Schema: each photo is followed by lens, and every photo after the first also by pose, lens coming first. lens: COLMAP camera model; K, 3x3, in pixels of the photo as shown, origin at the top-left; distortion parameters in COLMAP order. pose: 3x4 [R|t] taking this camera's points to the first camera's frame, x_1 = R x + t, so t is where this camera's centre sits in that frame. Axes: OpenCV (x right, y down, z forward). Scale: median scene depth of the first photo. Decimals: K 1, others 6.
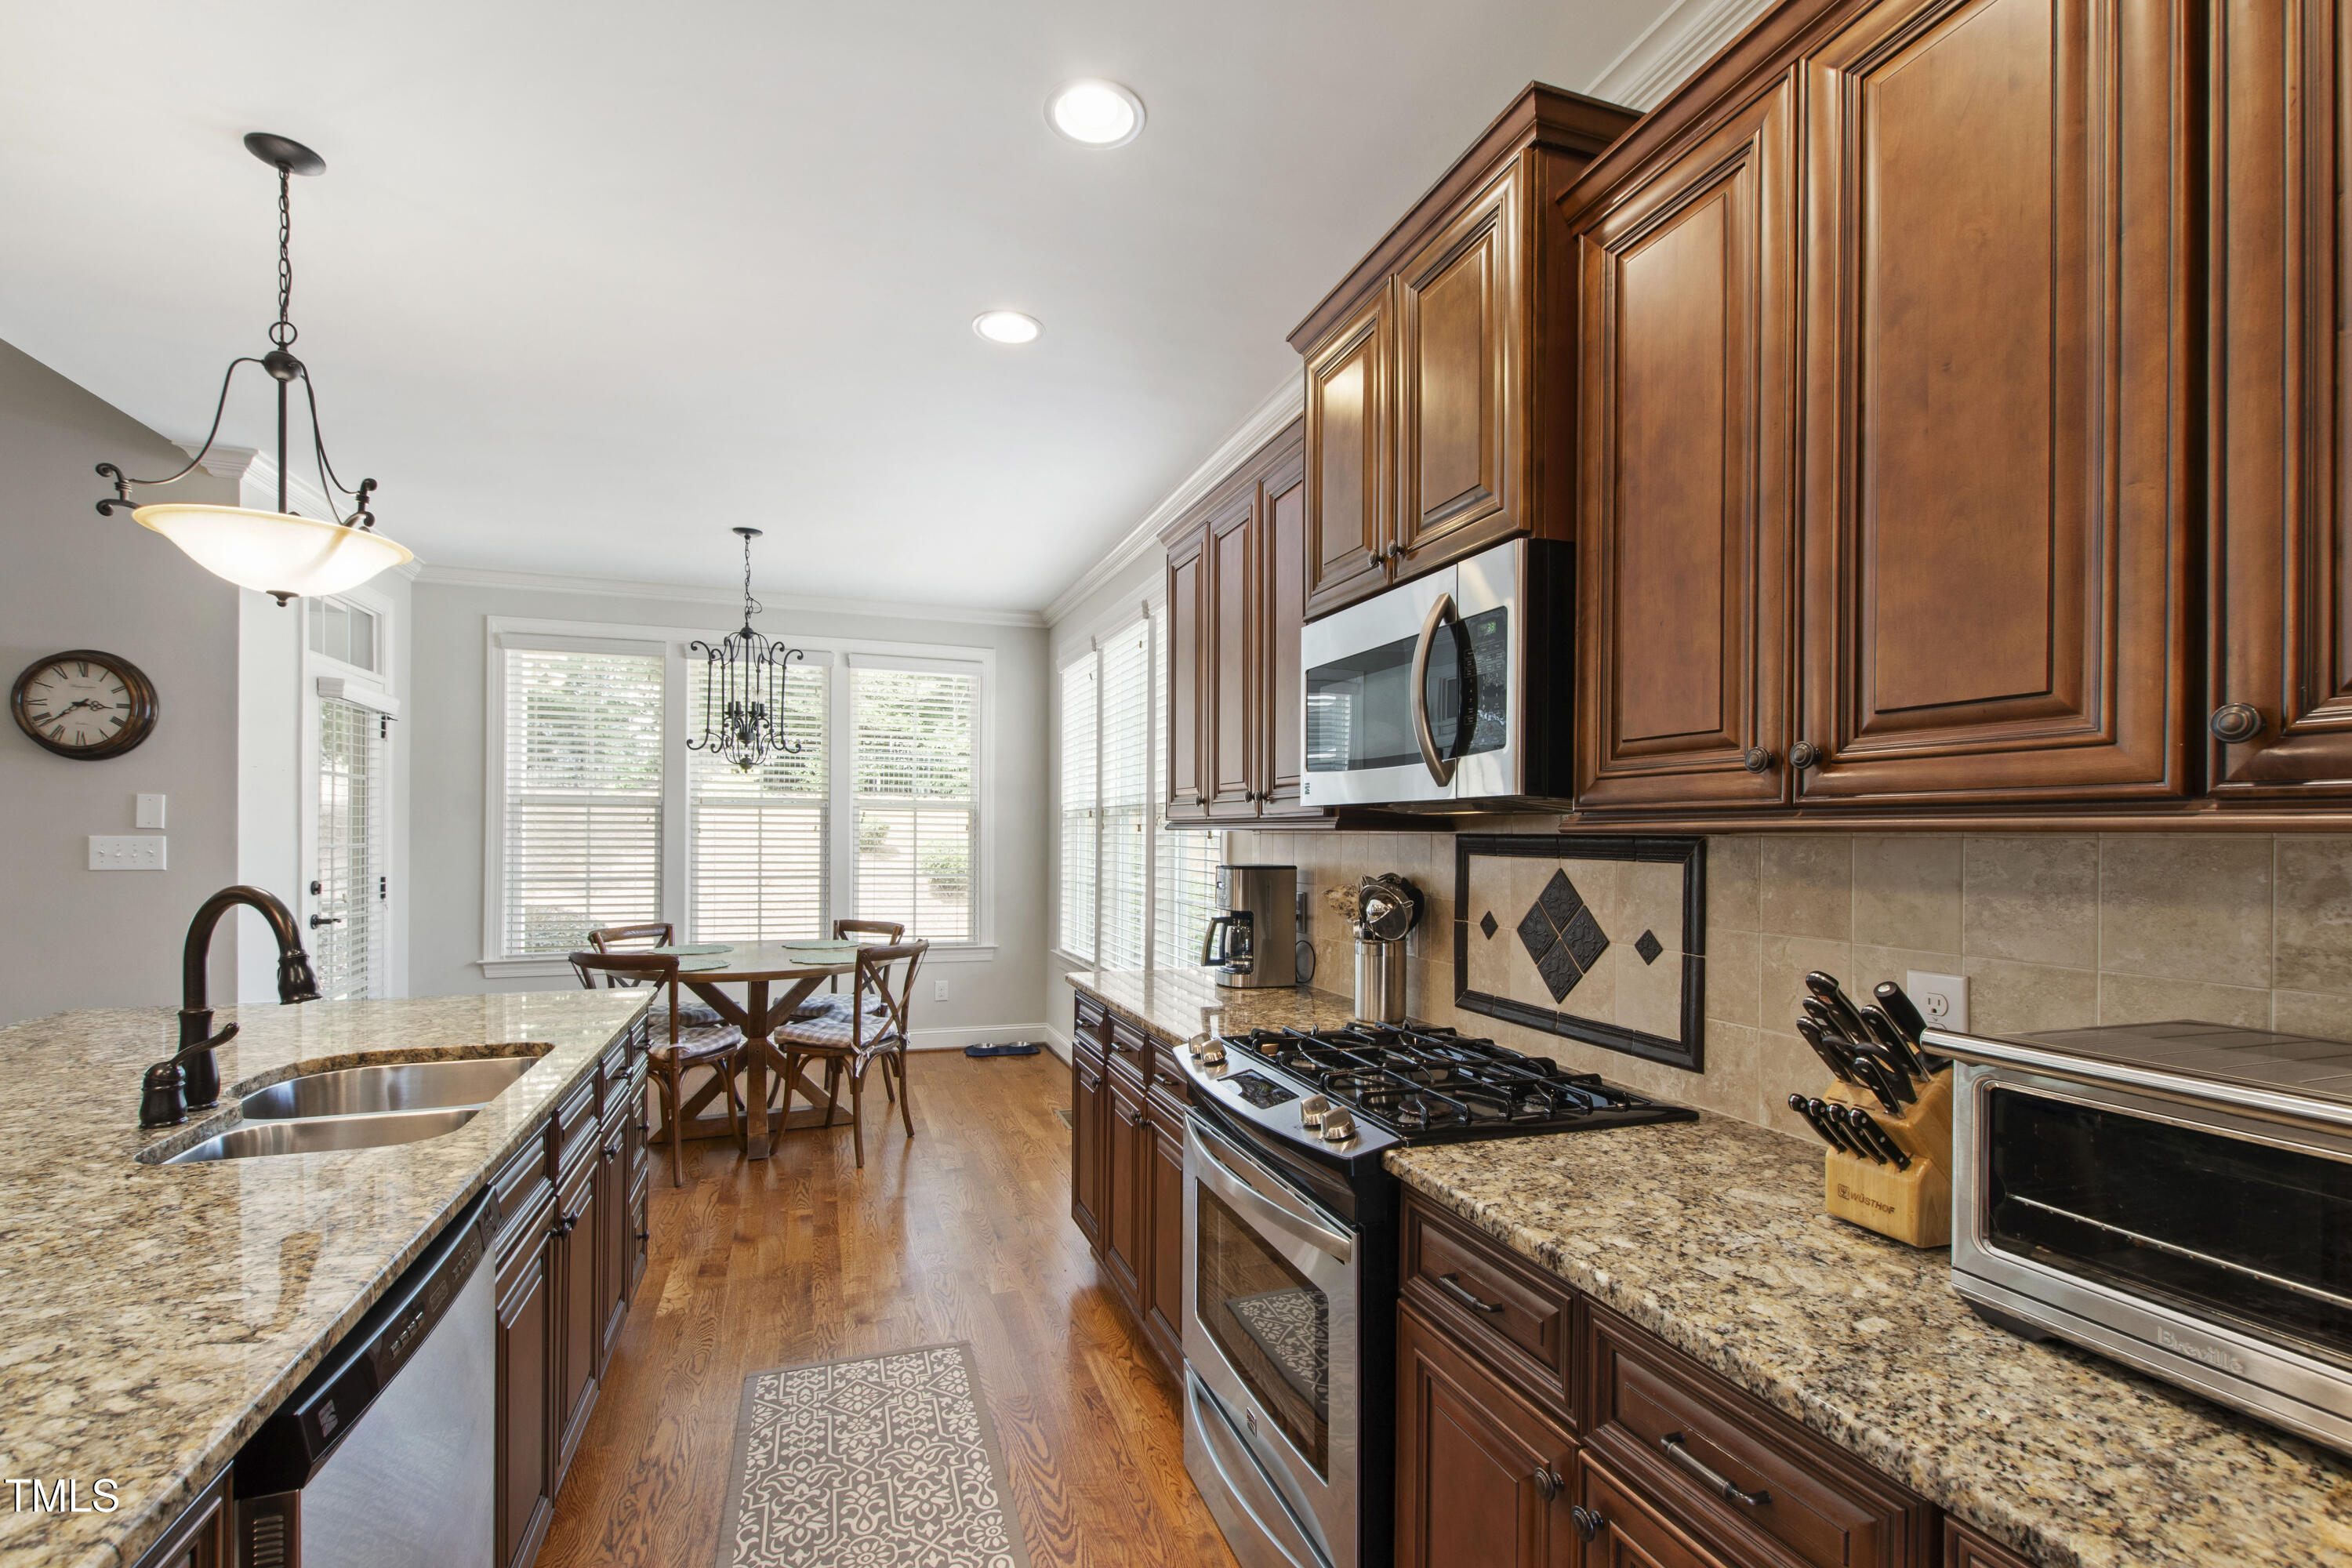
lens RADIAL K [[1032.0, 0, 1174.1], [0, 1032.0, 831.0], [0, 0, 1]] dist [0.007534, -0.004642]
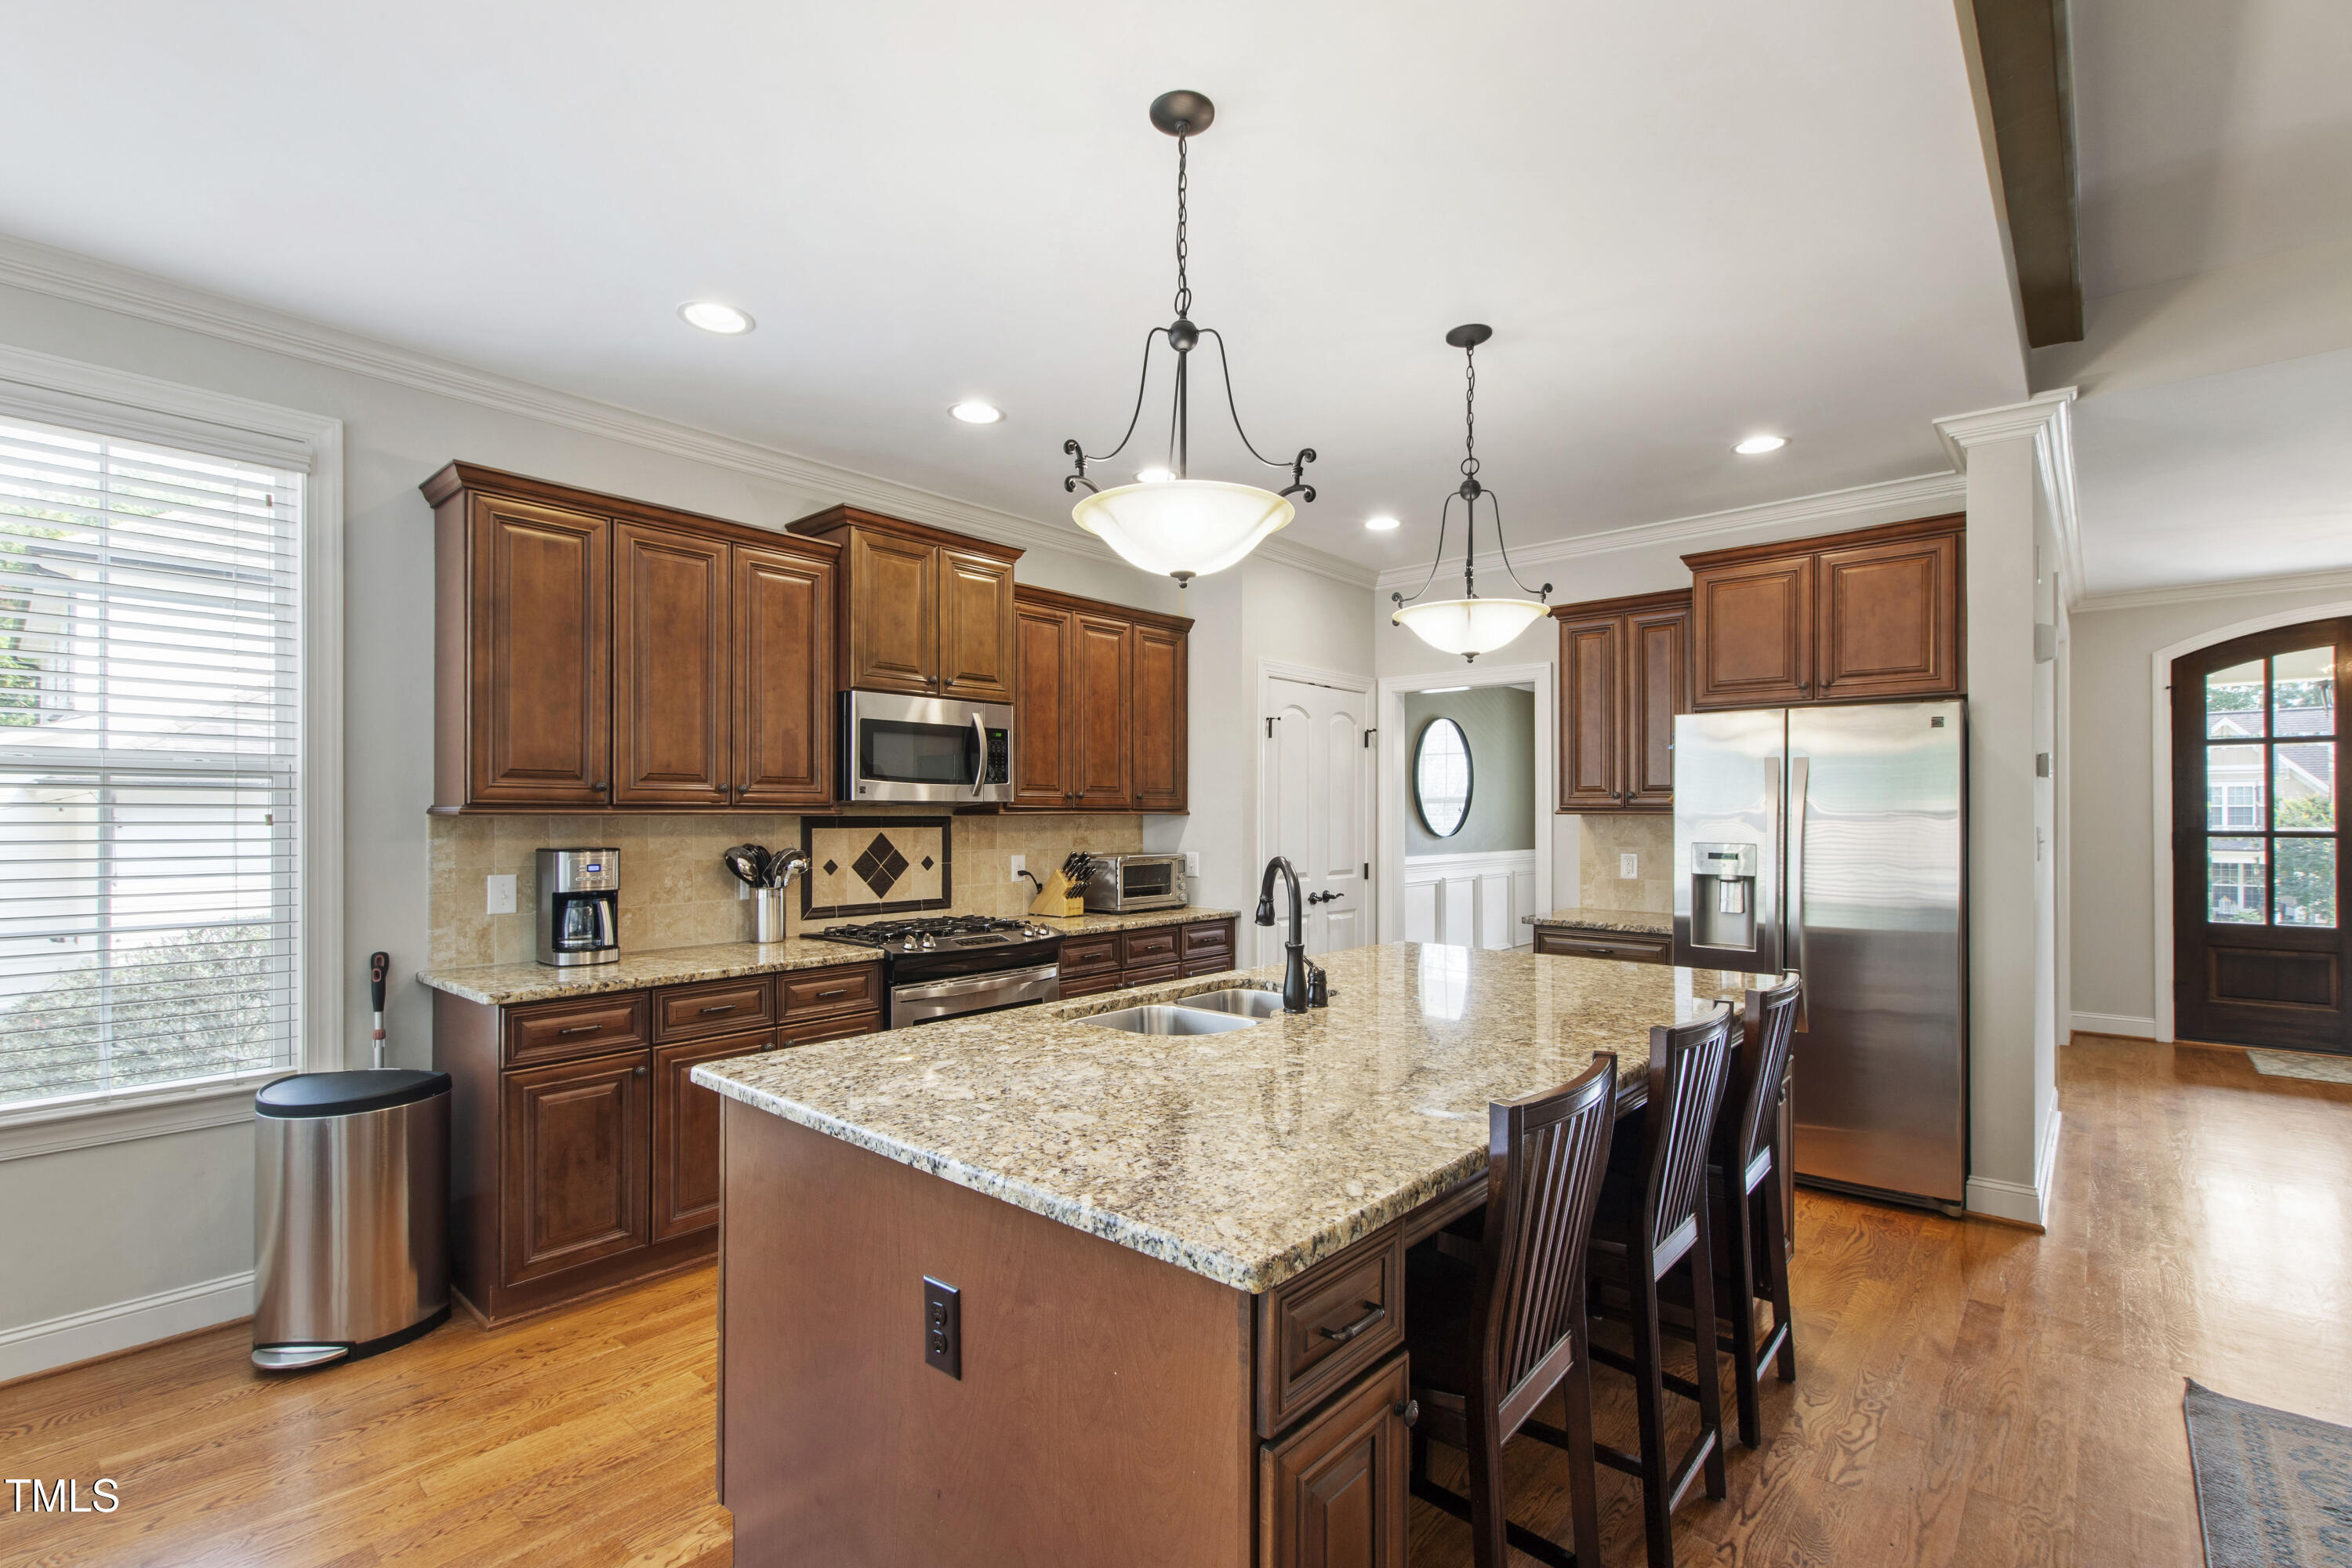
lens RADIAL K [[1032.0, 0, 1197.2], [0, 1032.0, 815.1], [0, 0, 1]] dist [0.007534, -0.004642]
pose [[-0.503474, -0.006096, 0.863989, -1.534200], [-0.003188, 0.999981, 0.005198, -0.010490], [-0.864005, -0.000138, -0.503484, 1.327968]]
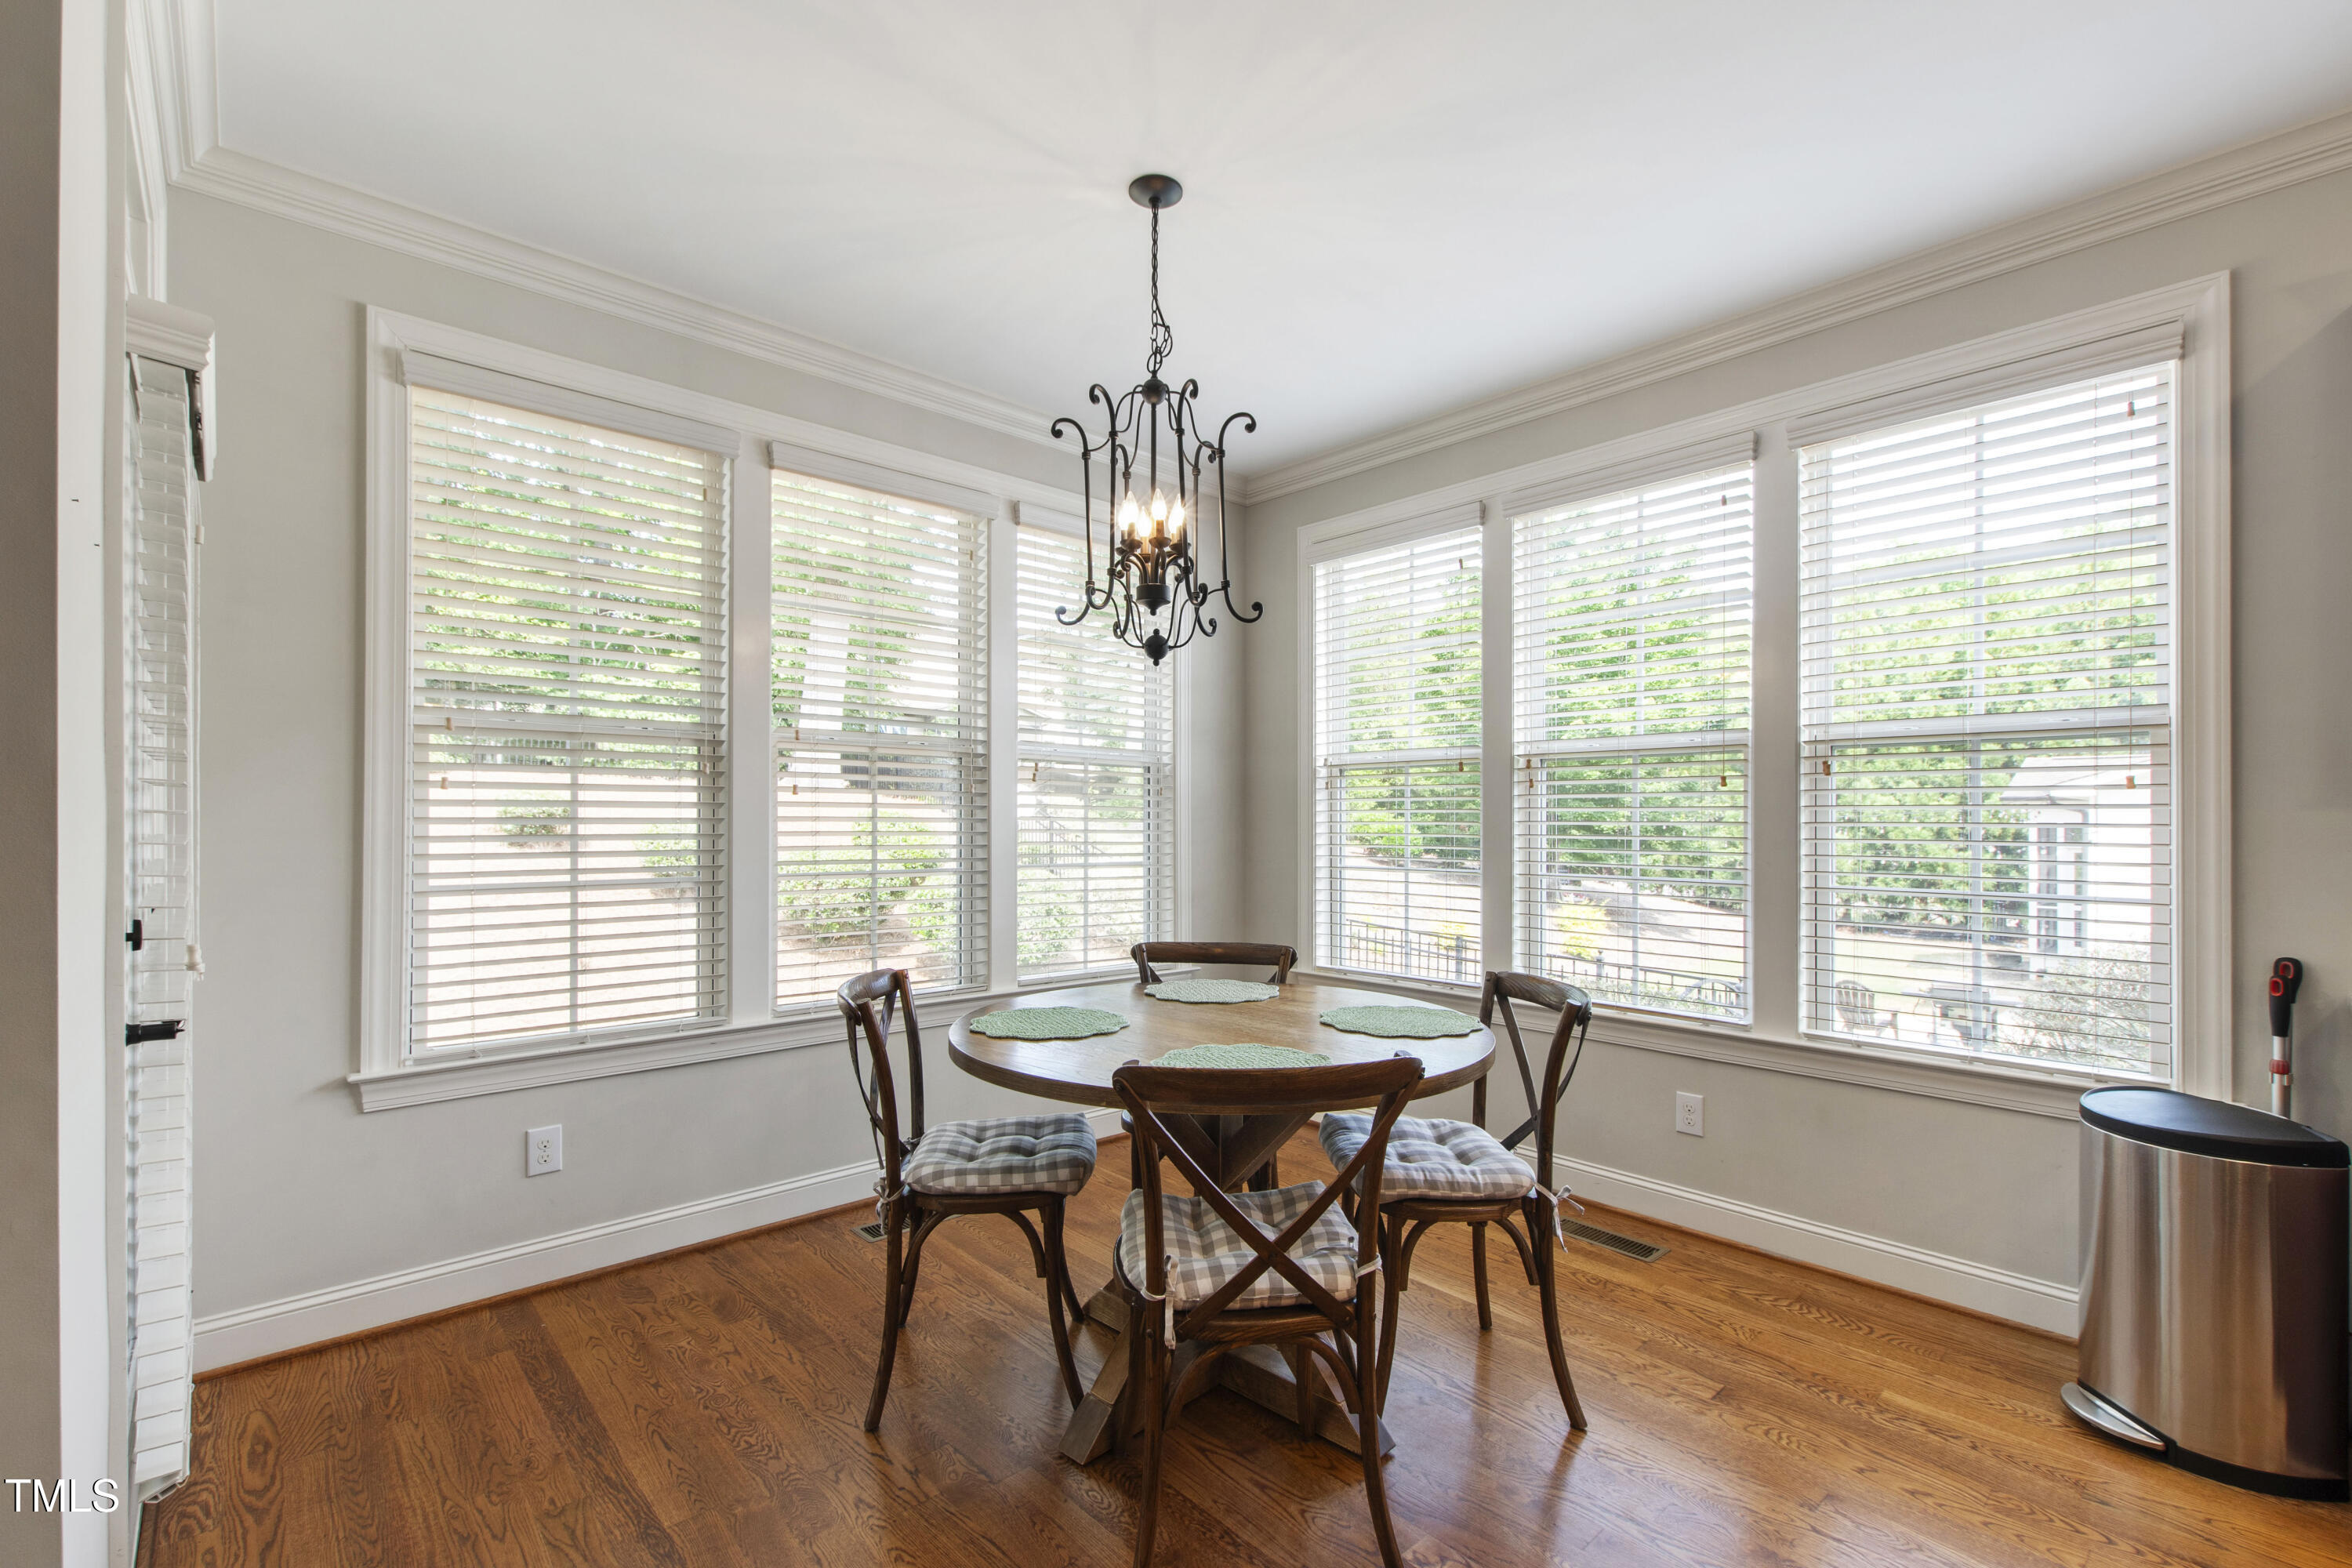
lens RADIAL K [[1032.0, 0, 1164.5], [0, 1032.0, 816.0], [0, 0, 1]] dist [0.007534, -0.004642]
pose [[0.922939, -0.003910, 0.384928, -1.237809], [0.004082, 0.999992, 0.000369, 0.034562], [-0.384926, 0.001231, 0.922947, 1.075747]]
